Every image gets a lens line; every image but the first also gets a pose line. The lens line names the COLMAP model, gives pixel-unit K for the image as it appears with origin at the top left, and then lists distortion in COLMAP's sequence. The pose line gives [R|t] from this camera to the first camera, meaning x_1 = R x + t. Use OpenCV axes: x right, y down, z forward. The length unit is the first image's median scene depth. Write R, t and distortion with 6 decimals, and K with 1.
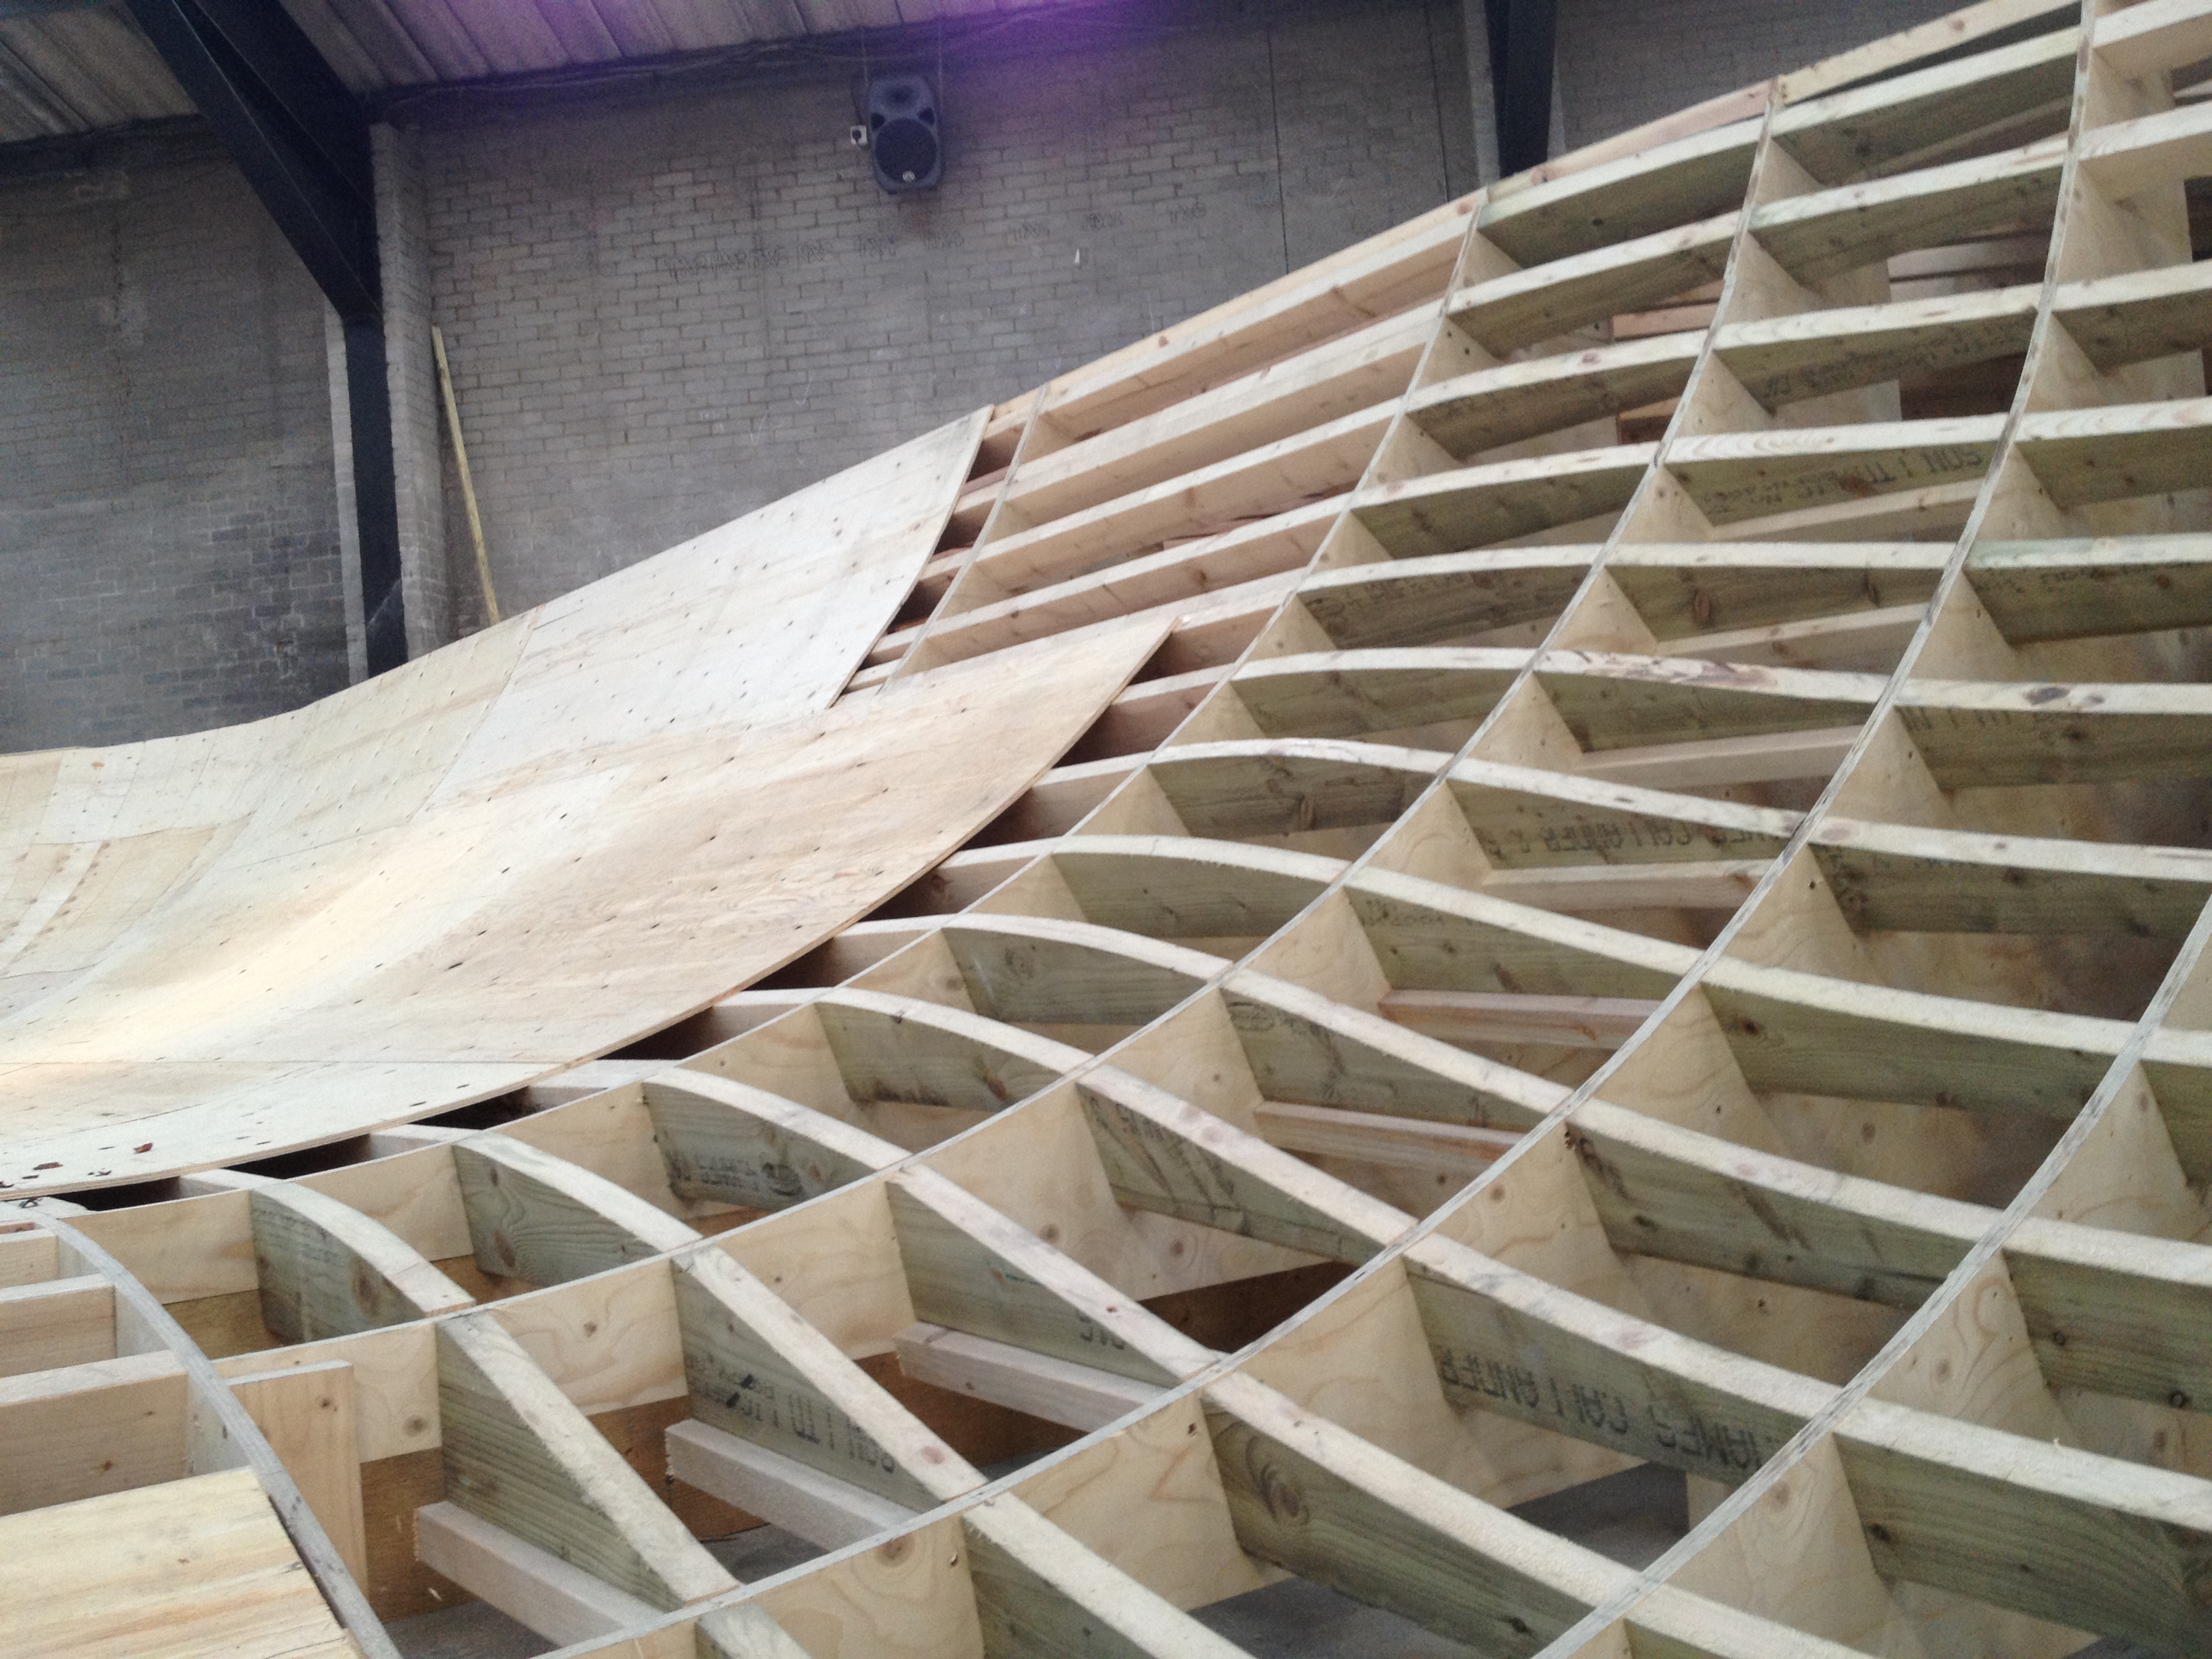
lens RADIAL K [[2058.0, 0, 1062.0], [0, 2058.0, 838.2], [0, 0, 1]] dist [0.130599, -0.279869]
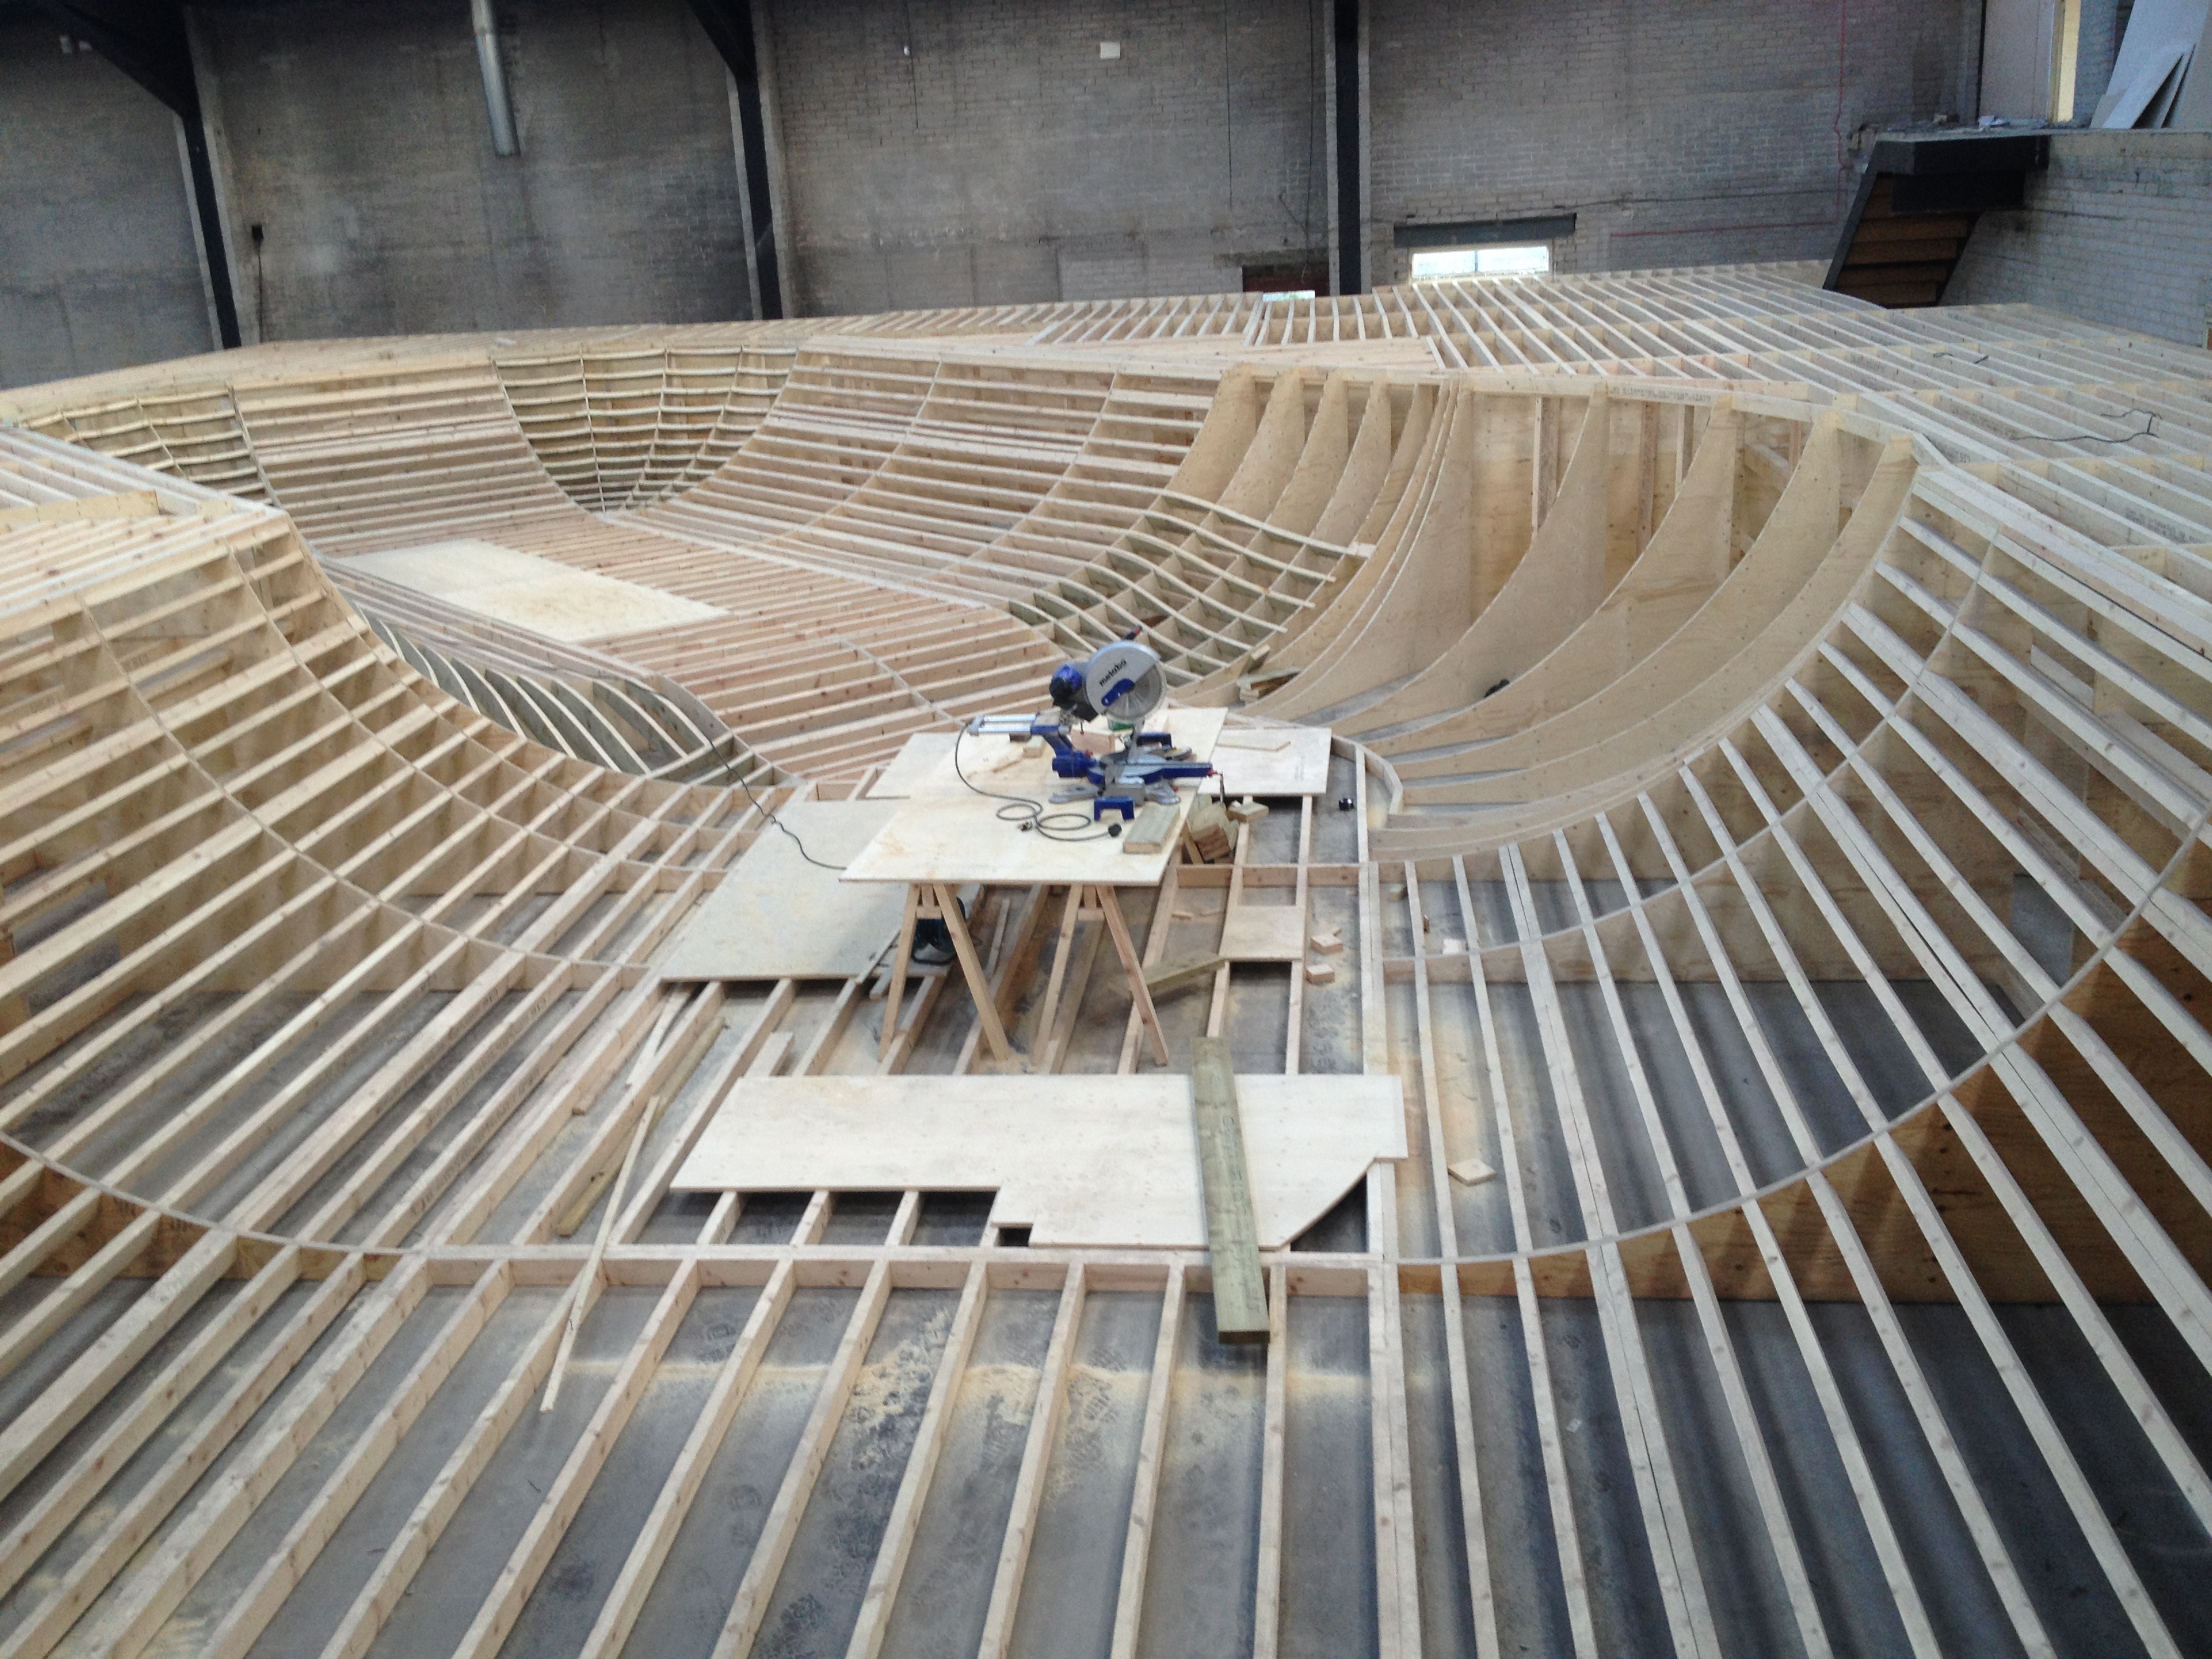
lens RADIAL K [[2058.0, 0, 1062.0], [0, 2058.0, 838.2], [0, 0, 1]] dist [0.130599, -0.279869]
pose [[0.999804, 0.017412, 0.009469, -0.050058], [-0.019641, 0.934544, 0.355304, -0.283269], [-0.002663, -0.355420, 0.934703, -1.048405]]
